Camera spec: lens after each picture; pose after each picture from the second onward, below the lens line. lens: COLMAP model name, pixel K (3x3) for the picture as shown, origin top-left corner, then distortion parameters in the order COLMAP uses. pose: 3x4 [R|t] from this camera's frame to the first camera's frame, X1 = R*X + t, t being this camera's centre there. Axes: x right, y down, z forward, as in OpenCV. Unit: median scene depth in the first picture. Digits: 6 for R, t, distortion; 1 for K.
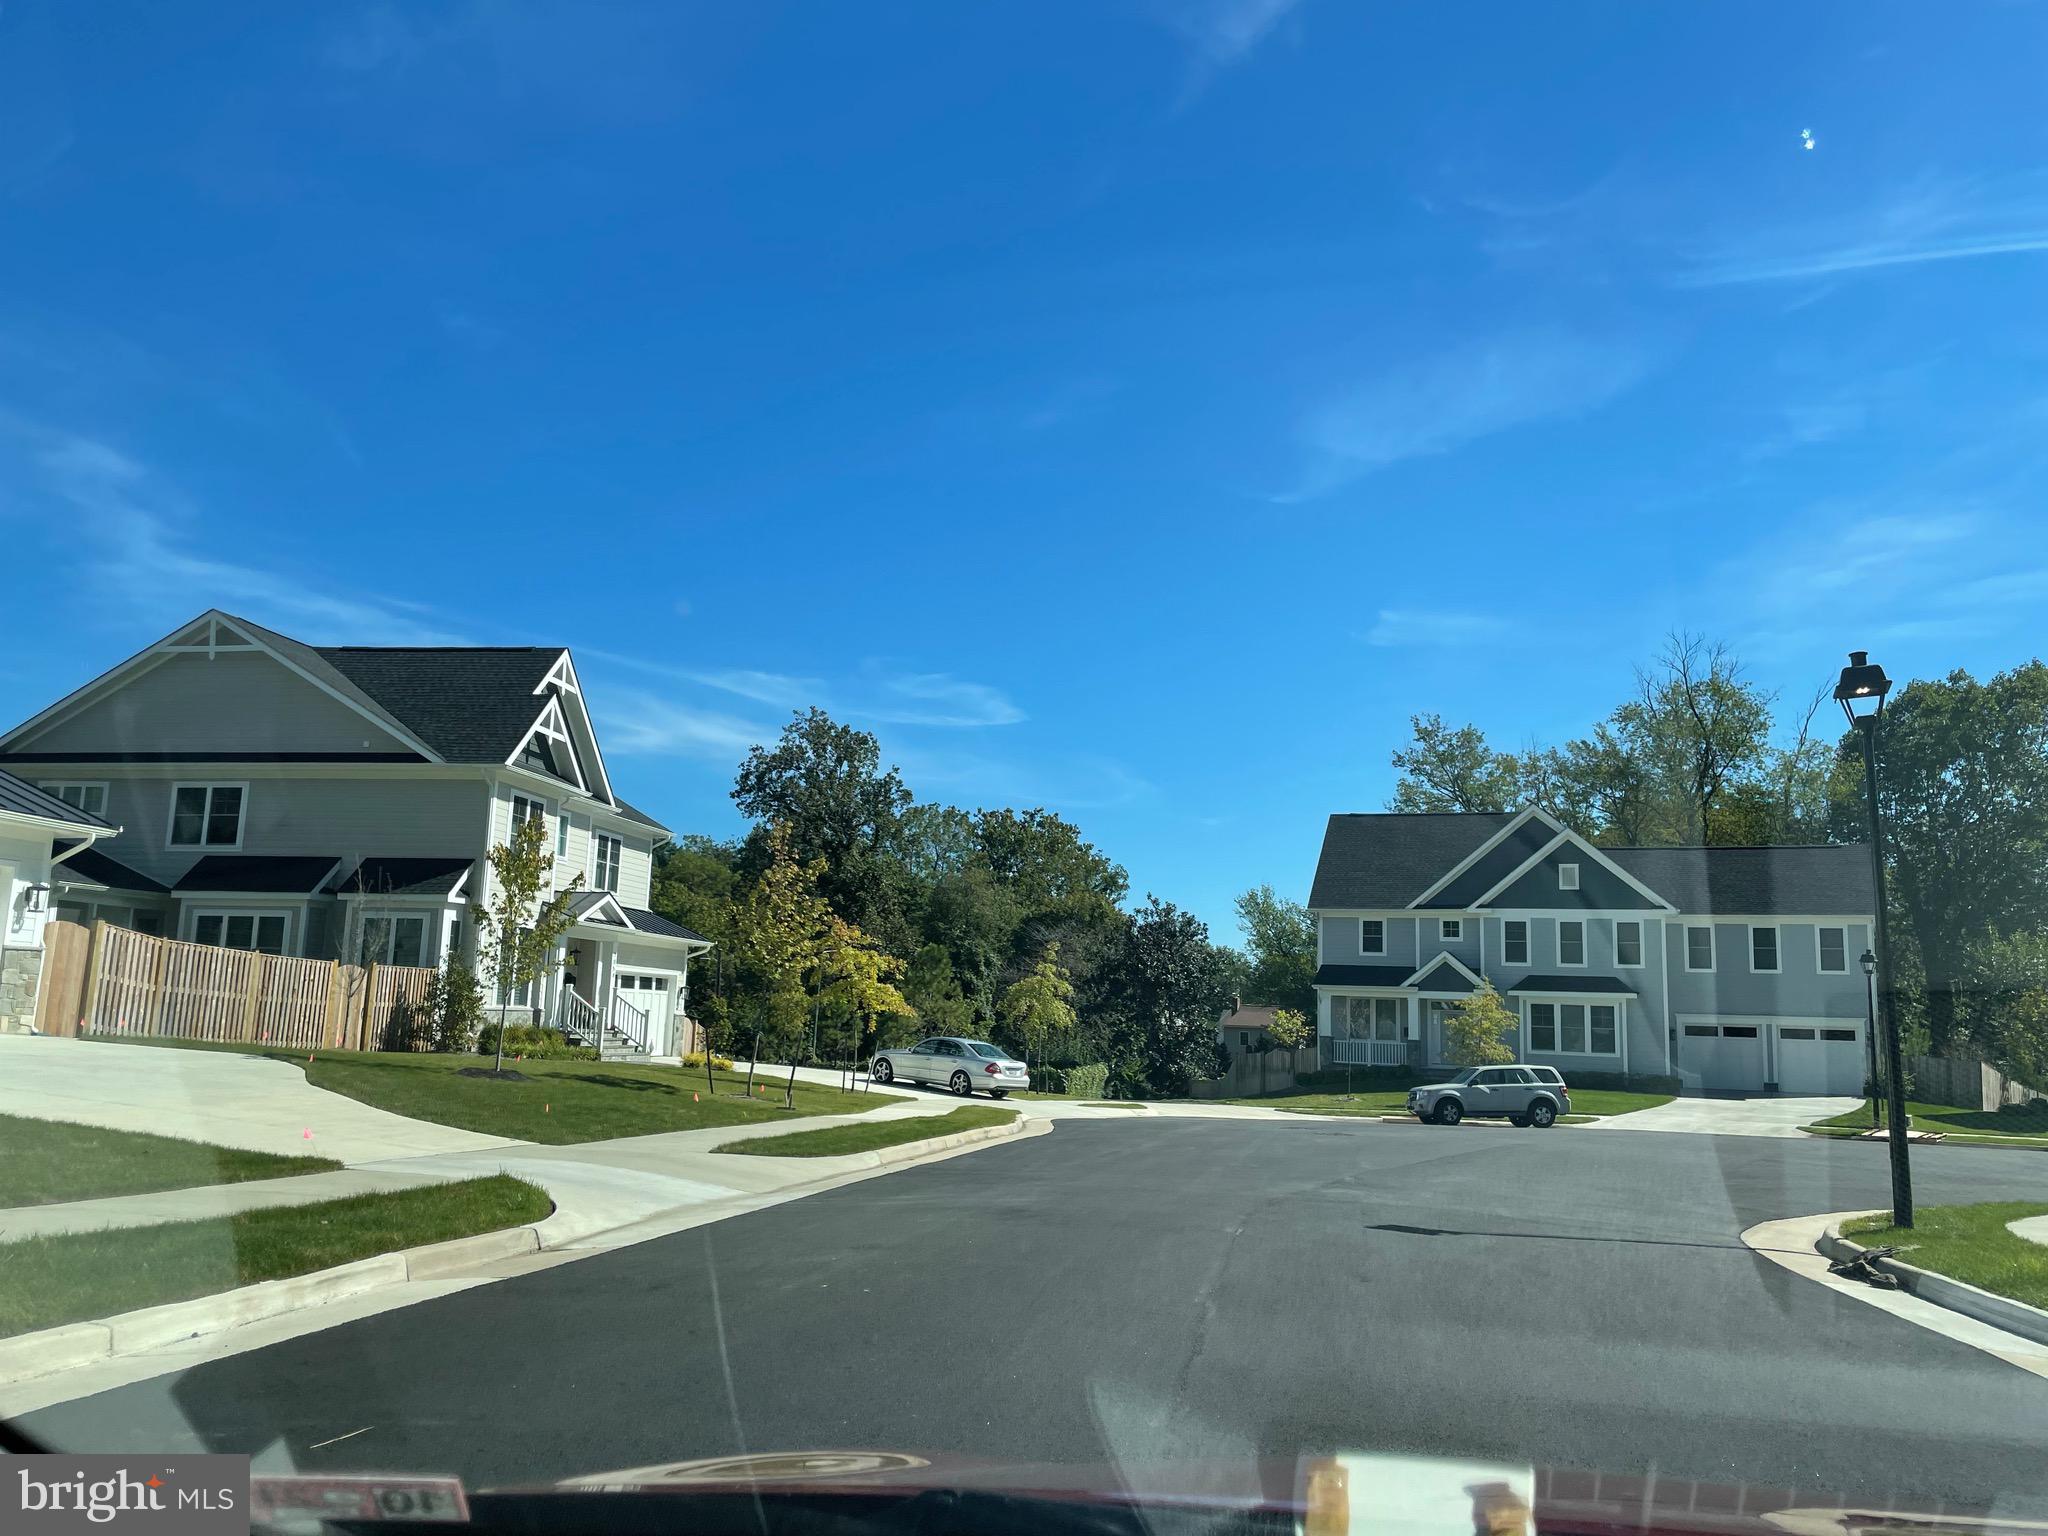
lens RADIAL K [[1552.3, 0, 1025.5], [0, 1552.3, 801.1], [0, 0, 1]] dist [0.001374, -0.029525]
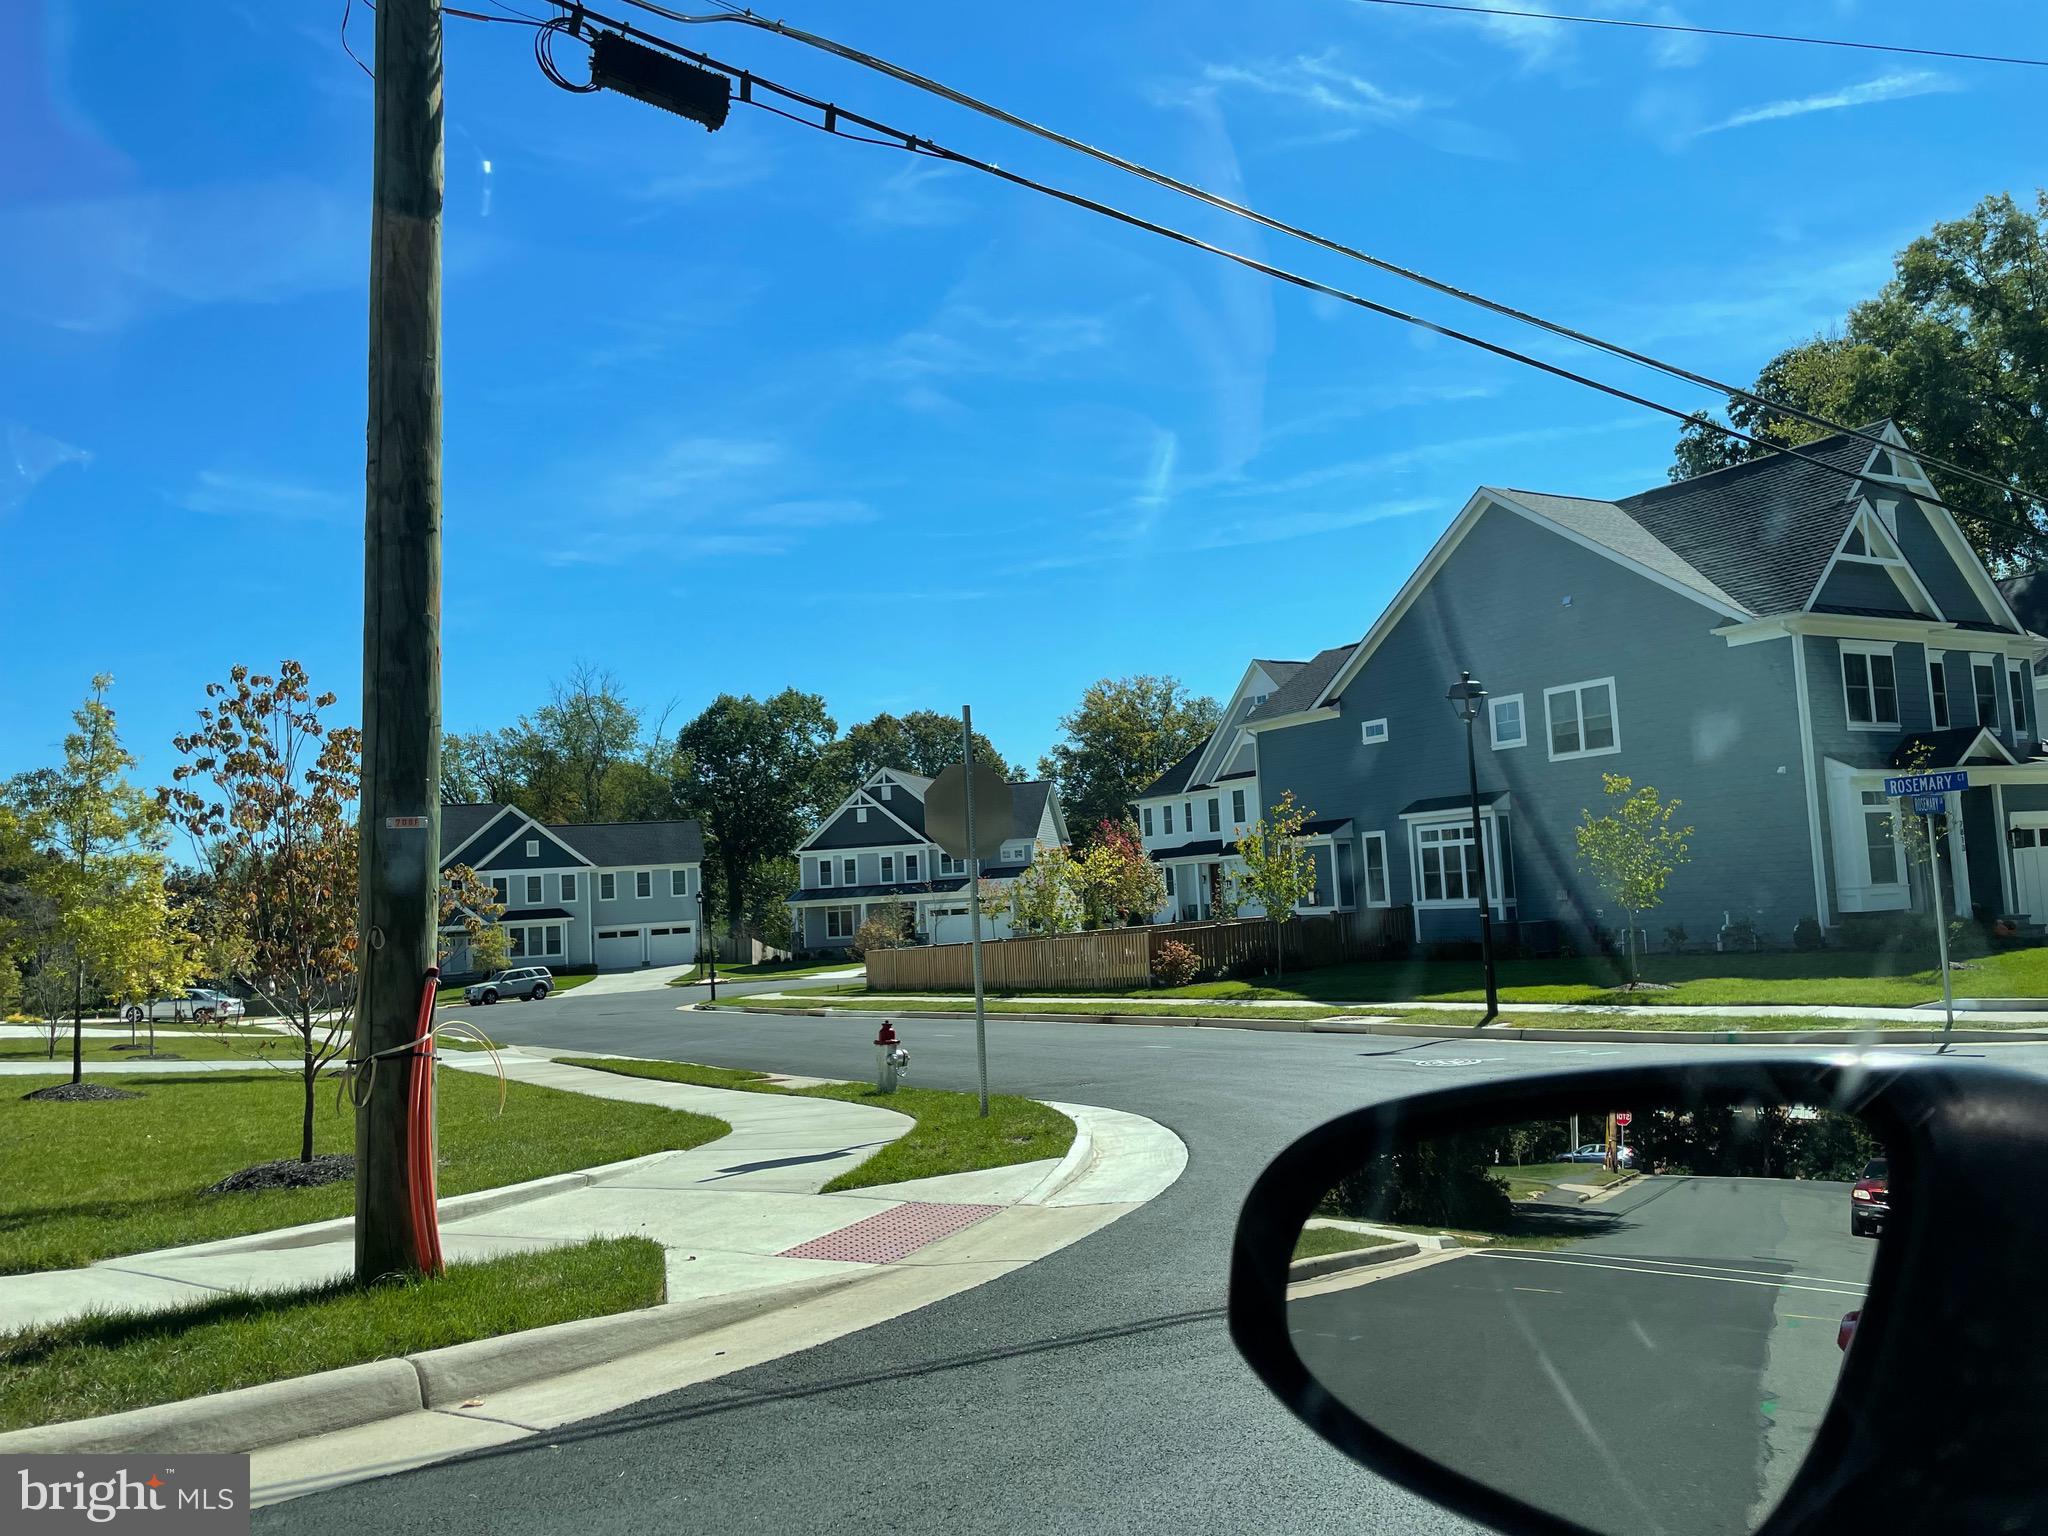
lens RADIAL K [[1527.9, 0, 1020.5], [0, 1527.9, 745.2], [0, 0, 1]] dist [0.100696, -0.136331]
pose [[0.758022, -0.009839, 0.652155, -0.327866], [-0.015001, 0.999359, 0.032514, -0.123797], [-0.652056, -0.034429, 0.757388, -0.581155]]
